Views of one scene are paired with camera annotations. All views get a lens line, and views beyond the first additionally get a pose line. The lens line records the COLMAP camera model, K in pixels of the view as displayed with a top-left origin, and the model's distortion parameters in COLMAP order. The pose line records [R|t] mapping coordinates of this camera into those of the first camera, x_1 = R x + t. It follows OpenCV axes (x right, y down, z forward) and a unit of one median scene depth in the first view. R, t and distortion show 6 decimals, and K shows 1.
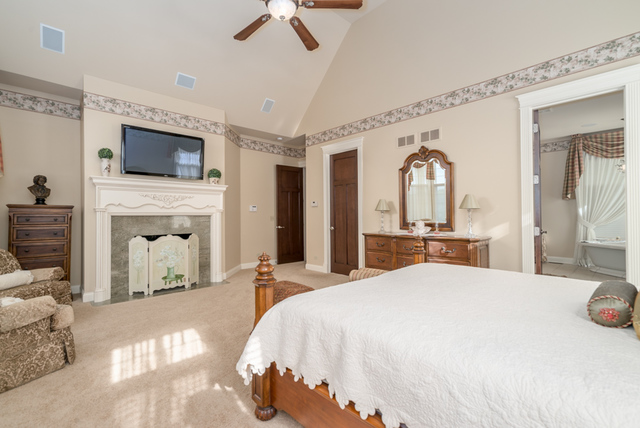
lens RADIAL K [[295.4, 0, 311.2], [0, 295.4, 215.4], [0, 0, 1]] dist [0.000495, 0.005068]
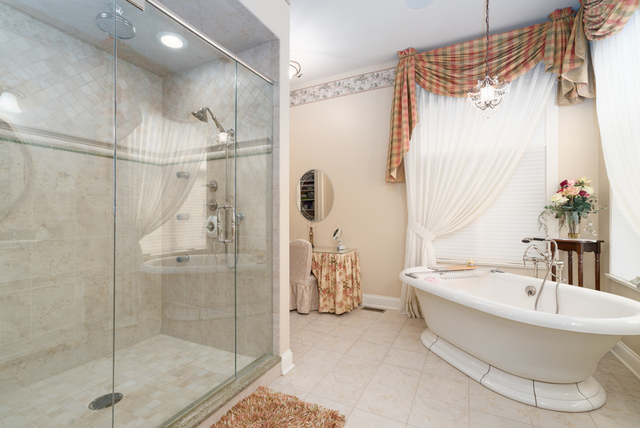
lens RADIAL K [[295.4, 0, 318.0], [0, 295.4, 212.5], [0, 0, 1]] dist [0.000495, 0.005068]
pose [[0.933038, 0.007745, 0.359695, 0.591613], [-0.007479, 0.999970, -0.002134, 0.000139], [-0.359701, -0.000699, 0.933067, 0.602803]]
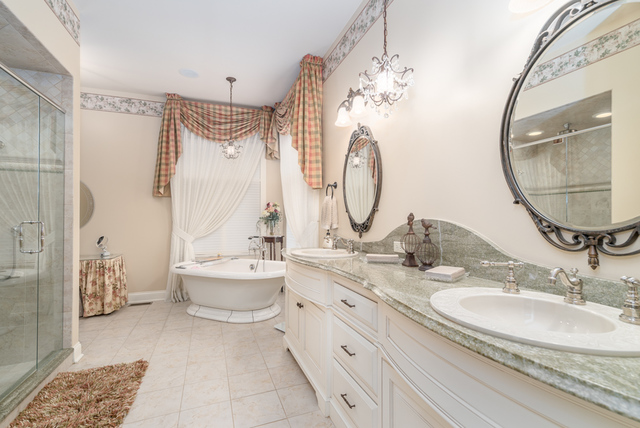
lens RADIAL K [[295.4, 0, 315.8], [0, 295.4, 213.4], [0, 0, 1]] dist [0.000495, 0.005068]
pose [[0.370652, 0.016799, 0.928620, 0.432644], [-0.006733, 0.999859, -0.015401, -0.011117], [-0.928747, -0.000544, 0.370713, 0.490345]]
